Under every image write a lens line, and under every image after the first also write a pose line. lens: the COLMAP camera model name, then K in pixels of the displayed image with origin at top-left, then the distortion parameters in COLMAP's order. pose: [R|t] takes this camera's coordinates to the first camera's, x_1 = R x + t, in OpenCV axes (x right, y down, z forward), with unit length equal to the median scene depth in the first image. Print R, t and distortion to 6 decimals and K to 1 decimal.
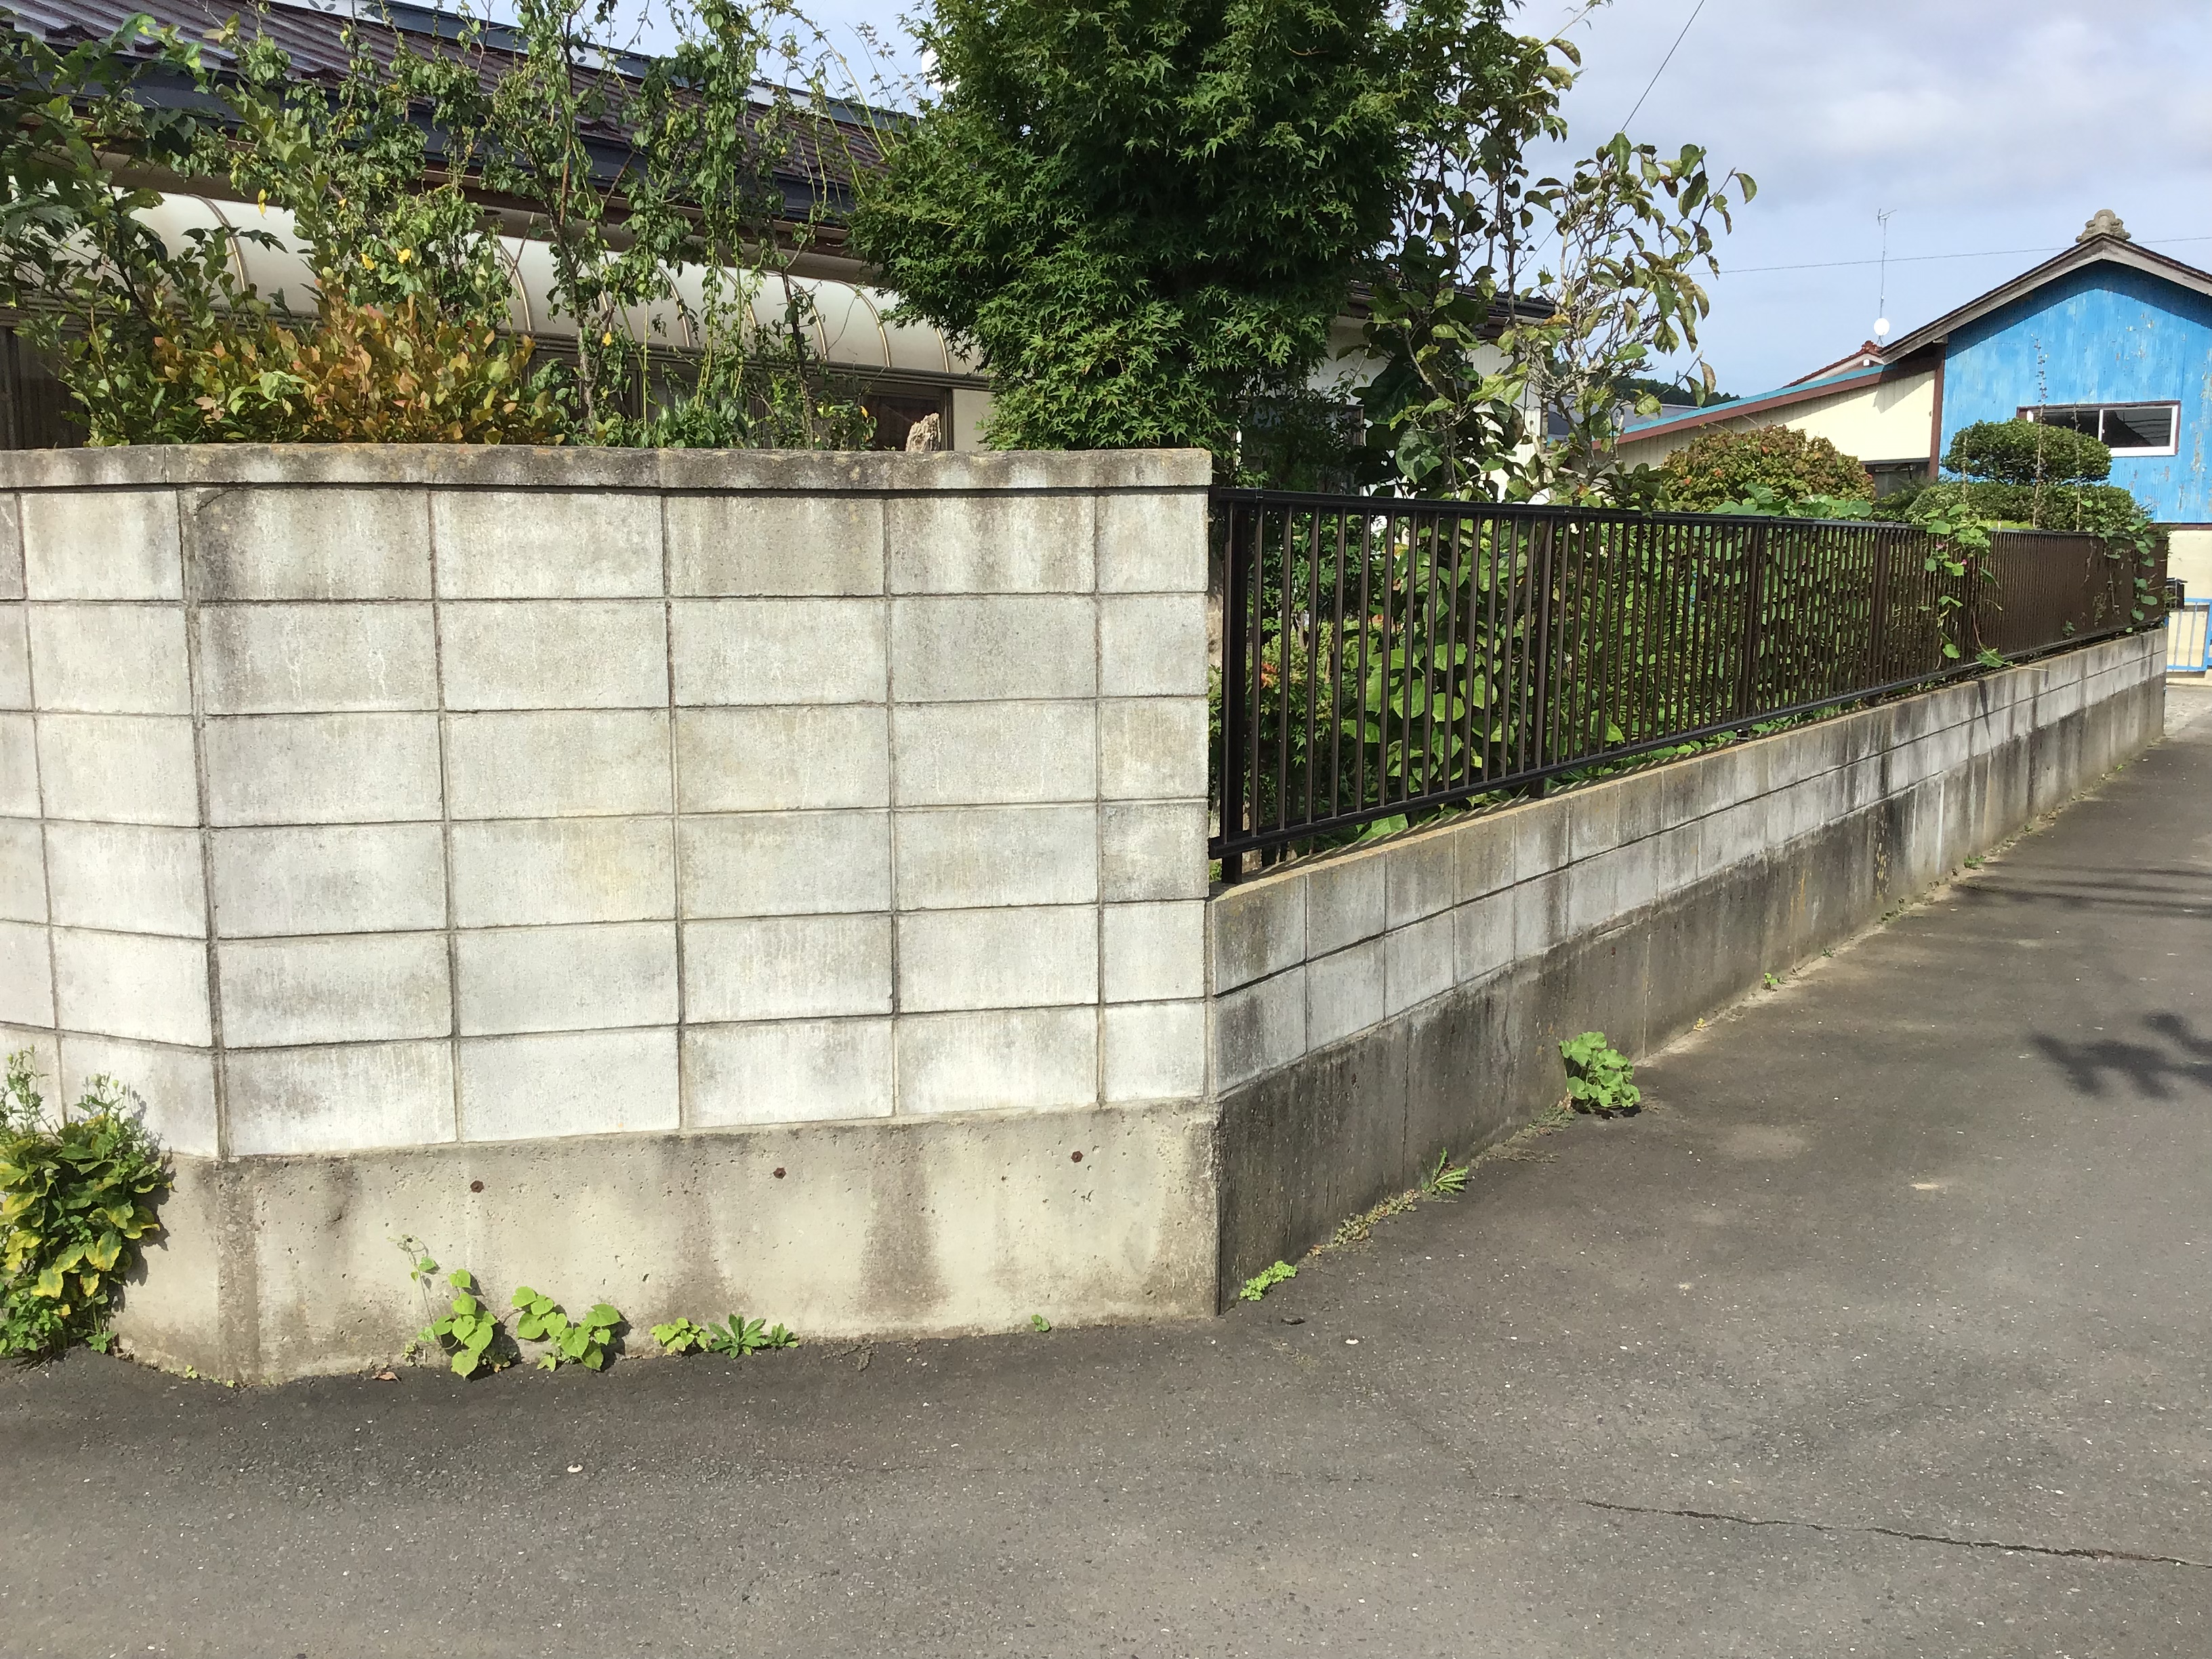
lens RADIAL K [[2014.6, 0, 1113.4], [0, 2014.6, 825.8], [0, 0, 1]] dist [0.124563, -0.269010]
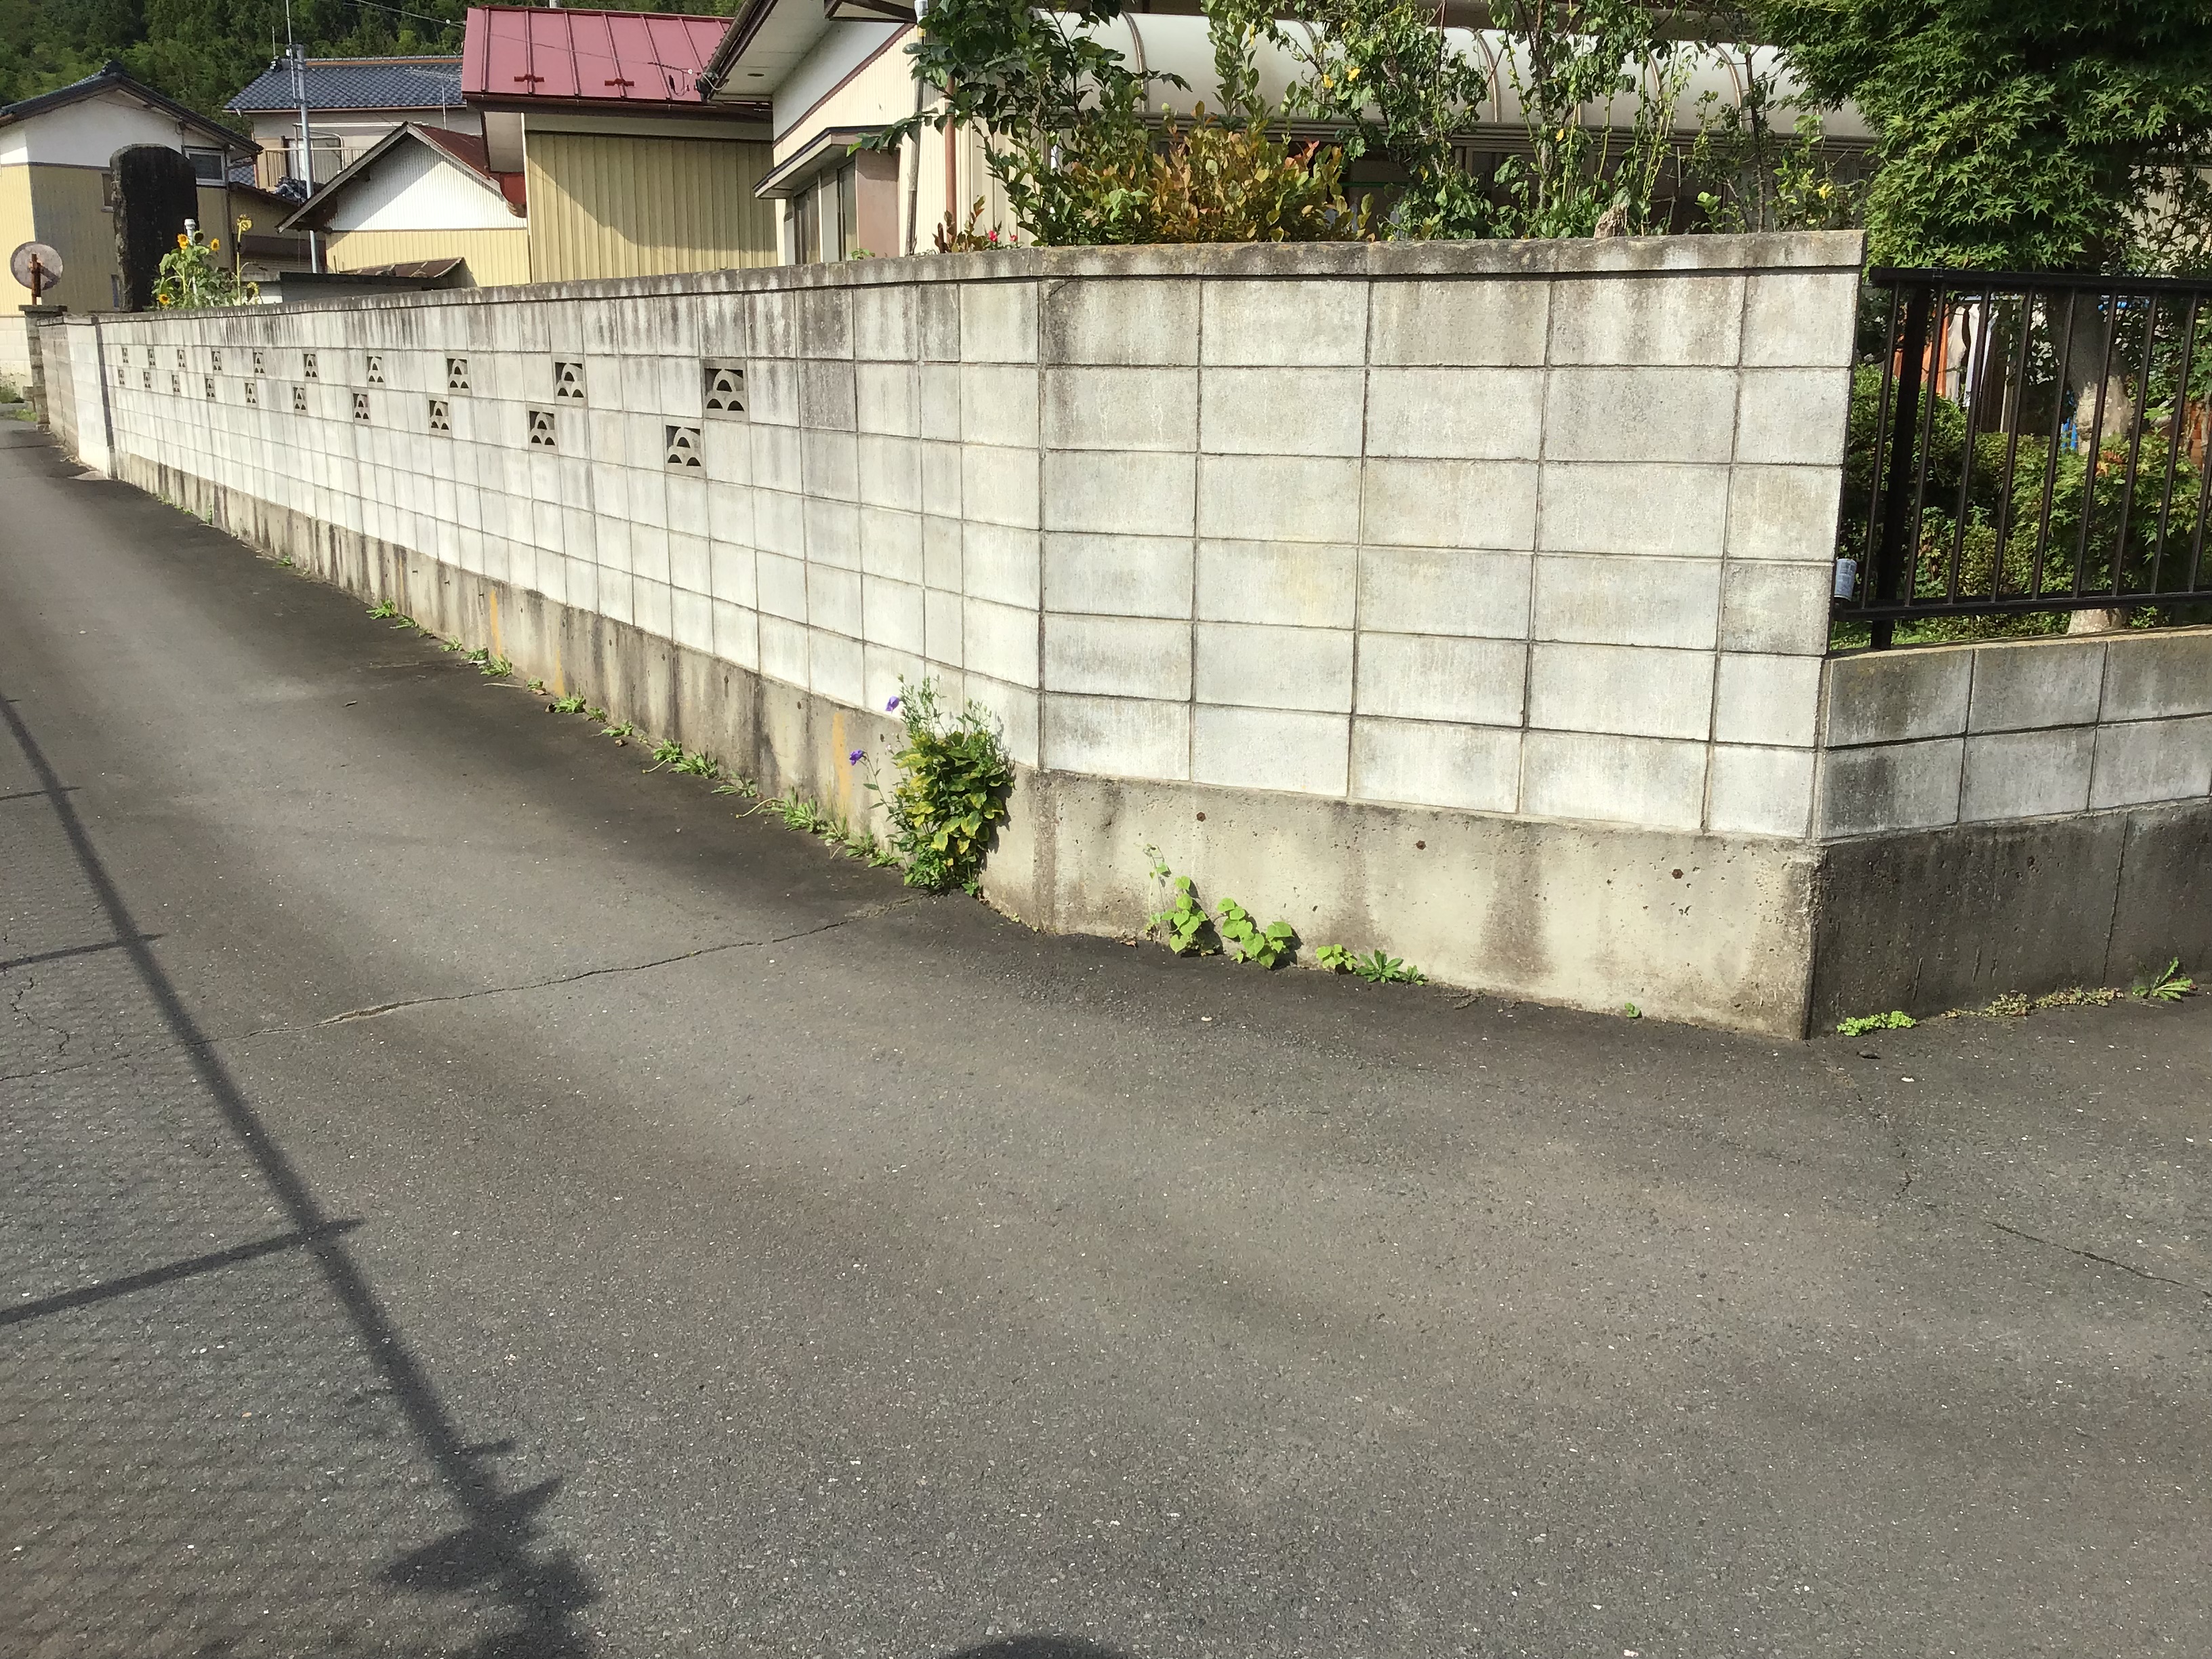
lens RADIAL K [[2014.6, 0, 1113.4], [0, 2014.6, 825.8], [0, 0, 1]] dist [0.124563, -0.269010]
pose [[0.831771, 0.138363, -0.537599, 0.345432], [-0.084604, 0.988723, 0.123571, 0.024160], [0.548633, -0.057300, 0.834097, -0.130329]]
